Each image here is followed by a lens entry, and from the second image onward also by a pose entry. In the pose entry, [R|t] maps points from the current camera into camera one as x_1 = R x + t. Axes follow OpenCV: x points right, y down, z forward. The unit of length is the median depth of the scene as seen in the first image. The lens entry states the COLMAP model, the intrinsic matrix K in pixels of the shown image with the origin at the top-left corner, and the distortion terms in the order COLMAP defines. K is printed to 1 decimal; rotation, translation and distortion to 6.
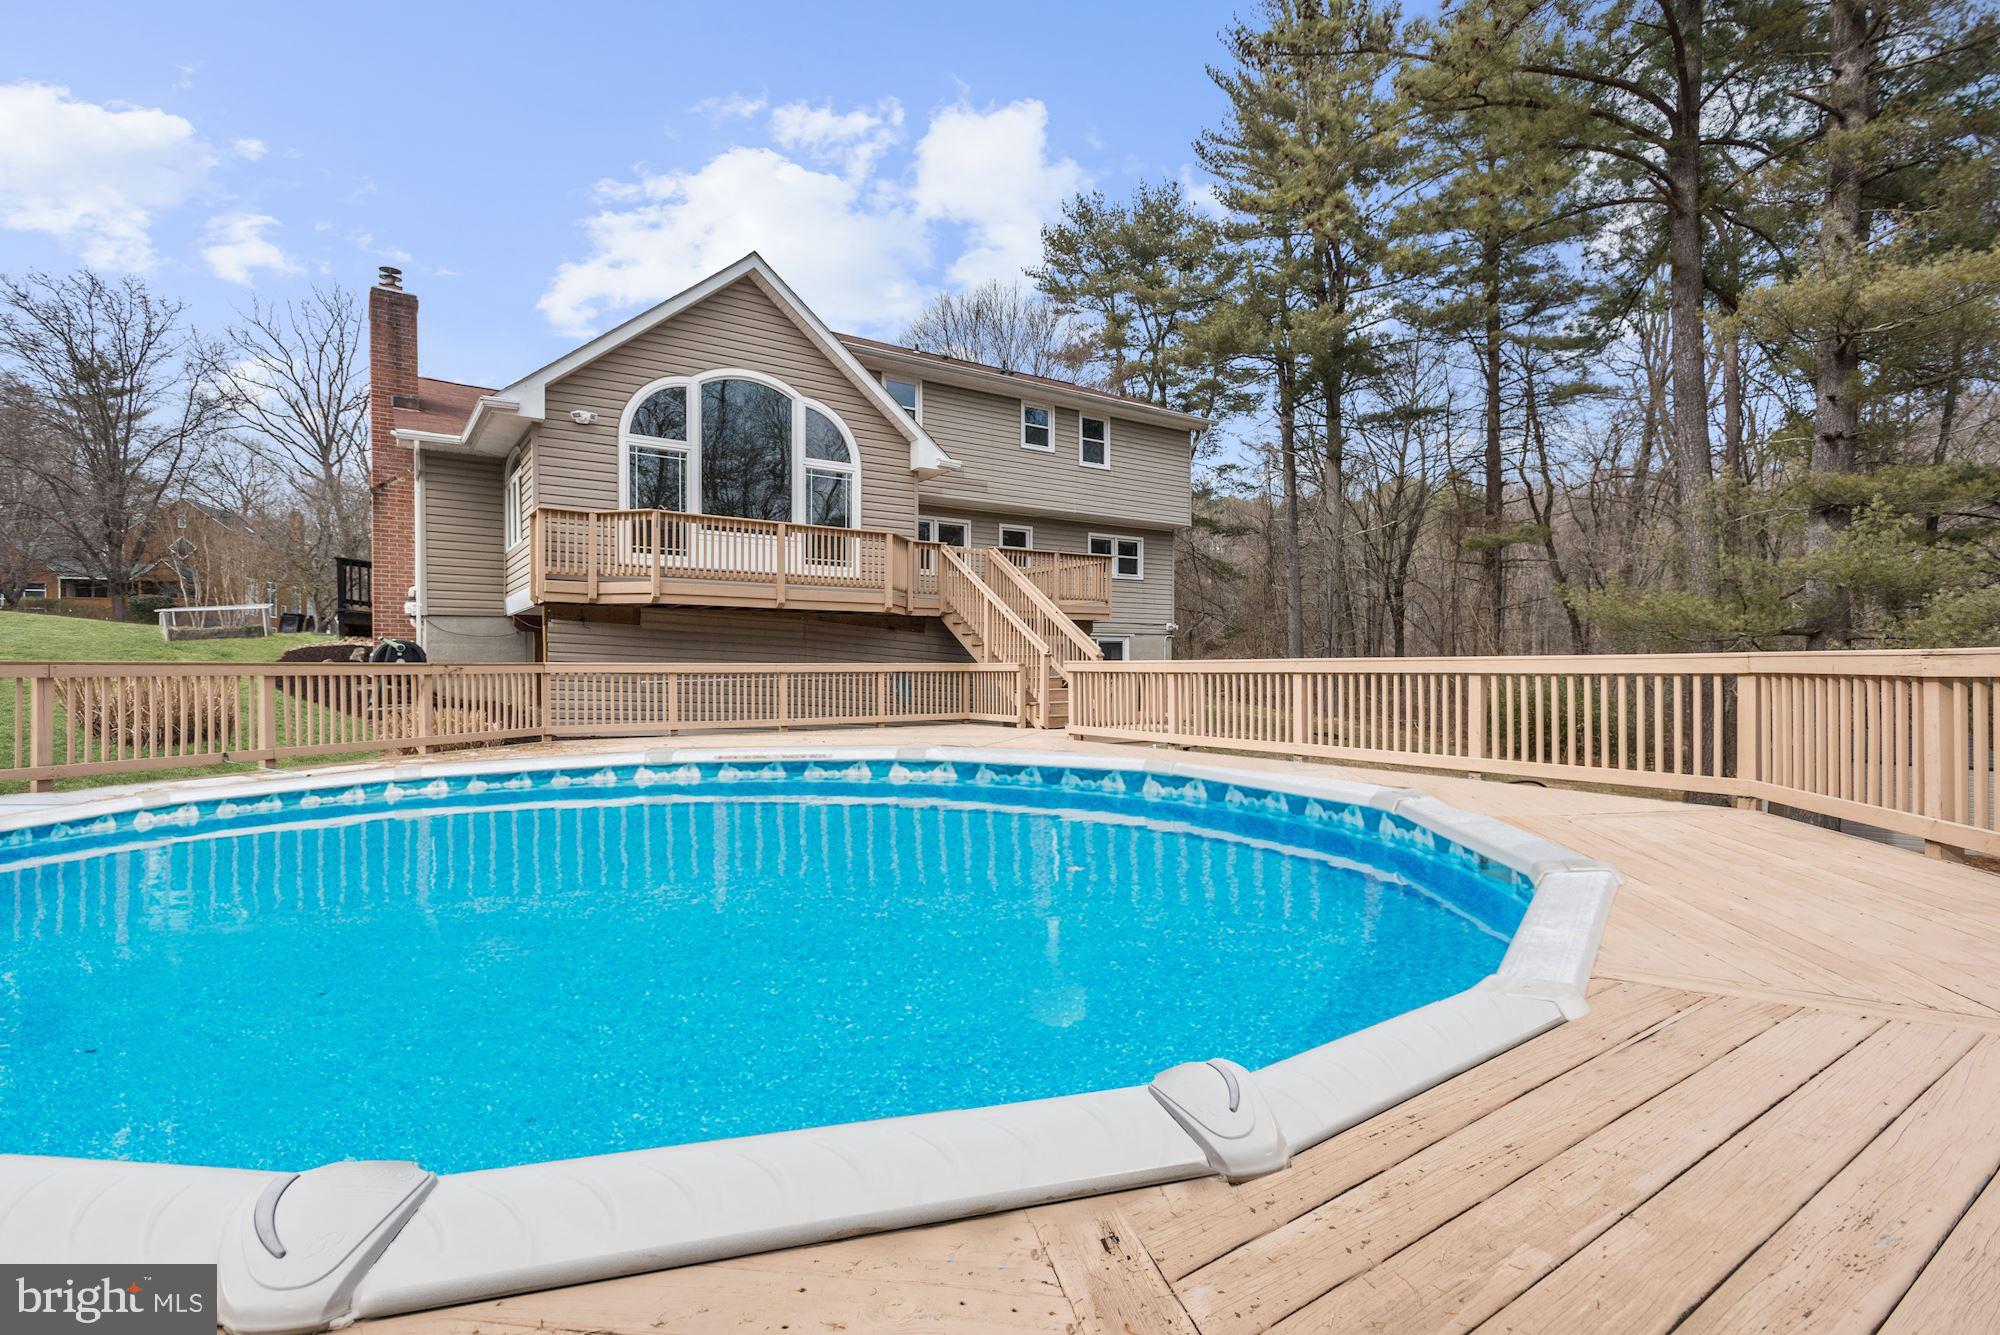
lens RADIAL K [[952.3, 0, 1000.0], [0, 952.3, 667.5], [0, 0, 1]] dist [-0.003369, -0.000273]
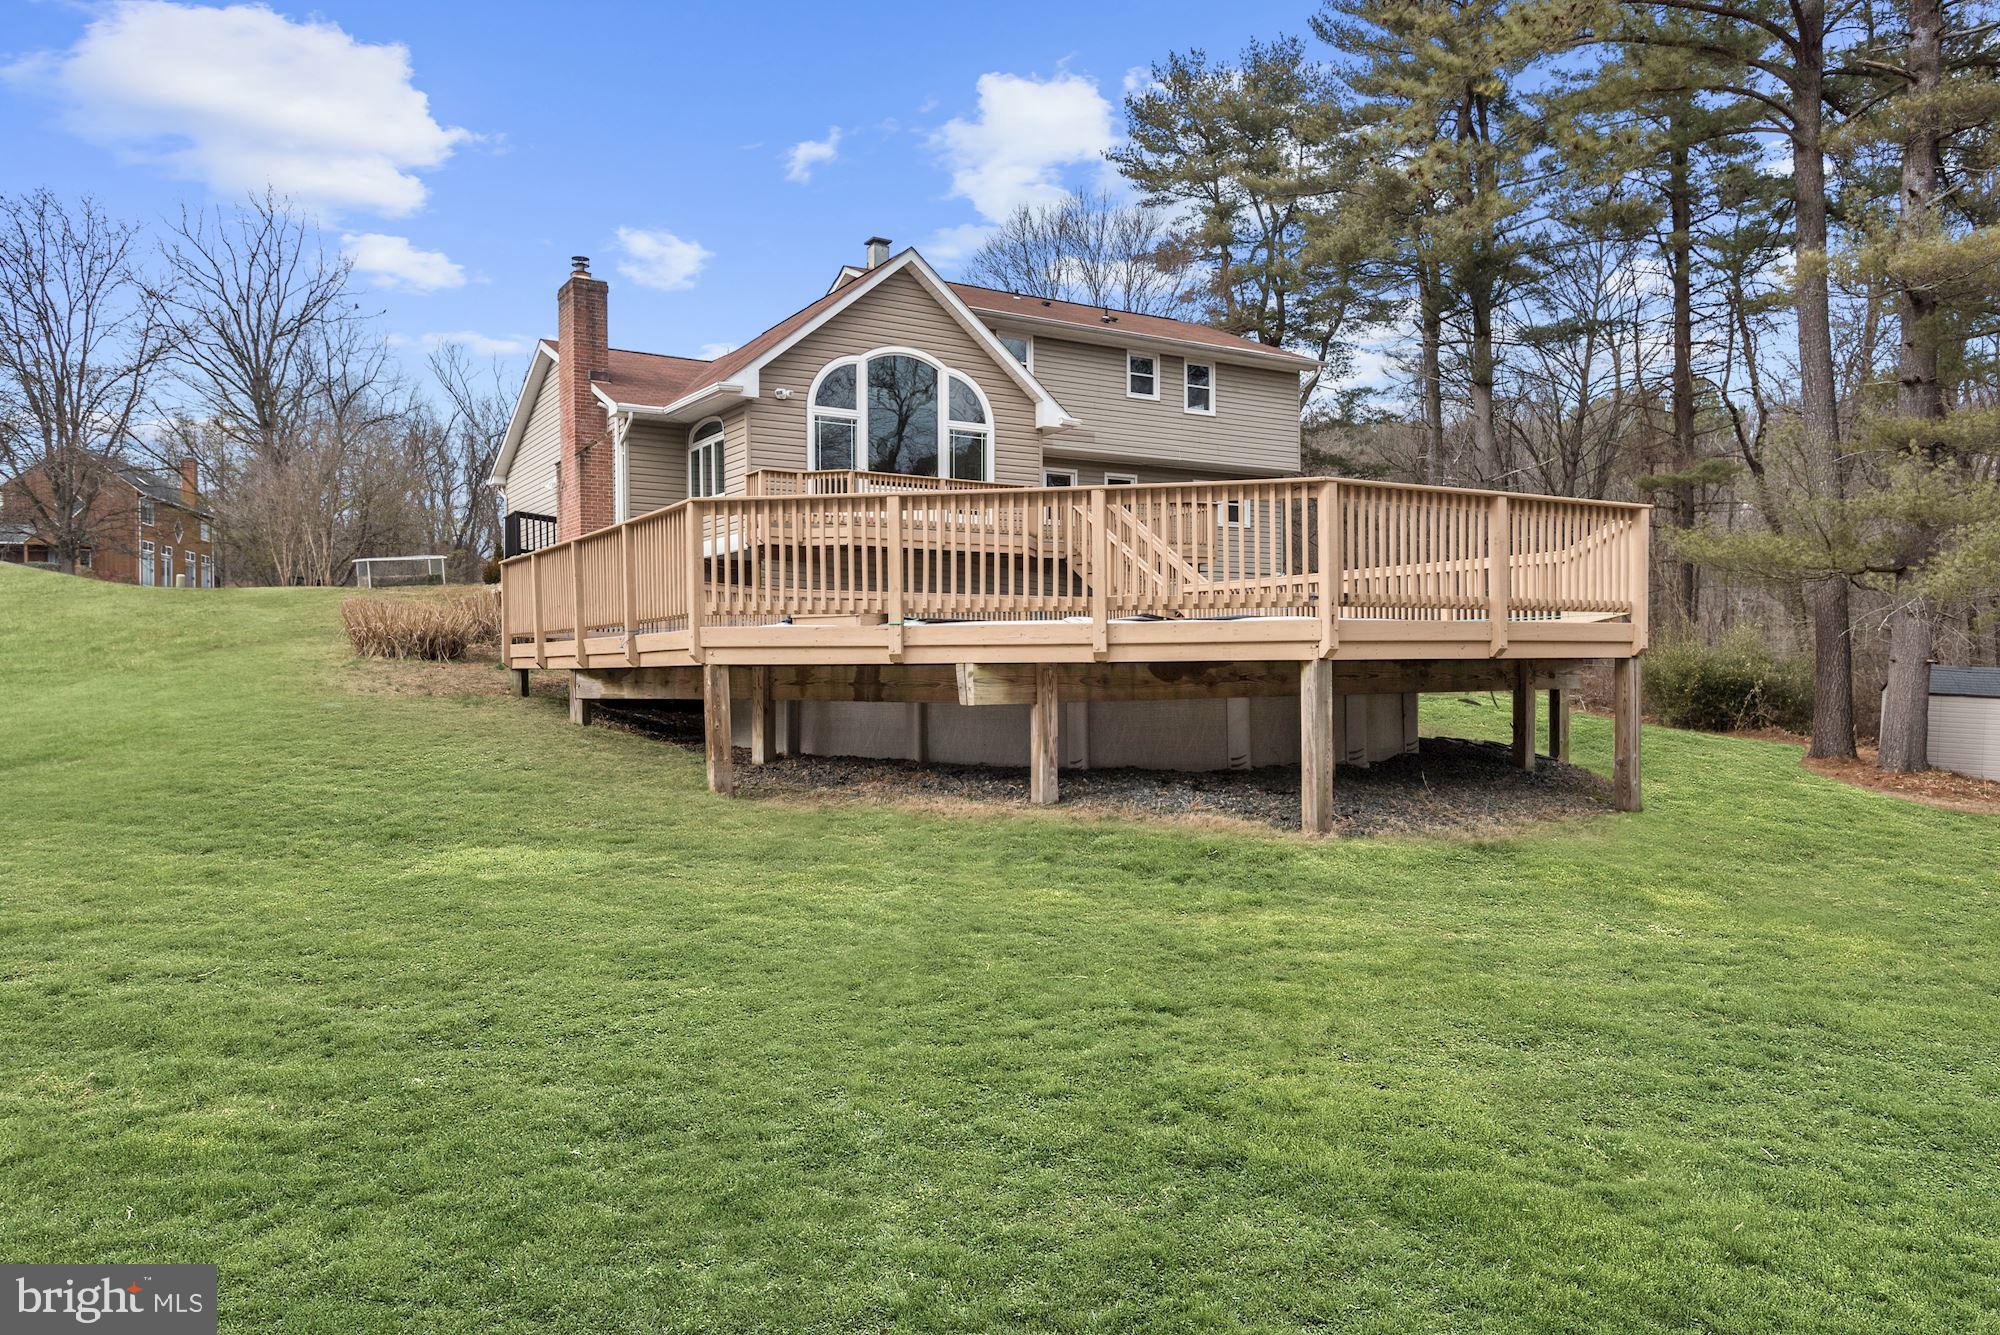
lens RADIAL K [[1346.5, 0, 1000.0], [0, 1346.5, 667.5], [0, 0, 1]] dist [0.002289, -0.001833]
pose [[0.999064, -0.005110, -0.042963, -0.025120], [0.005246, 0.999982, 0.003065, 0.024514], [0.042947, -0.003287, 0.999072, -0.207885]]
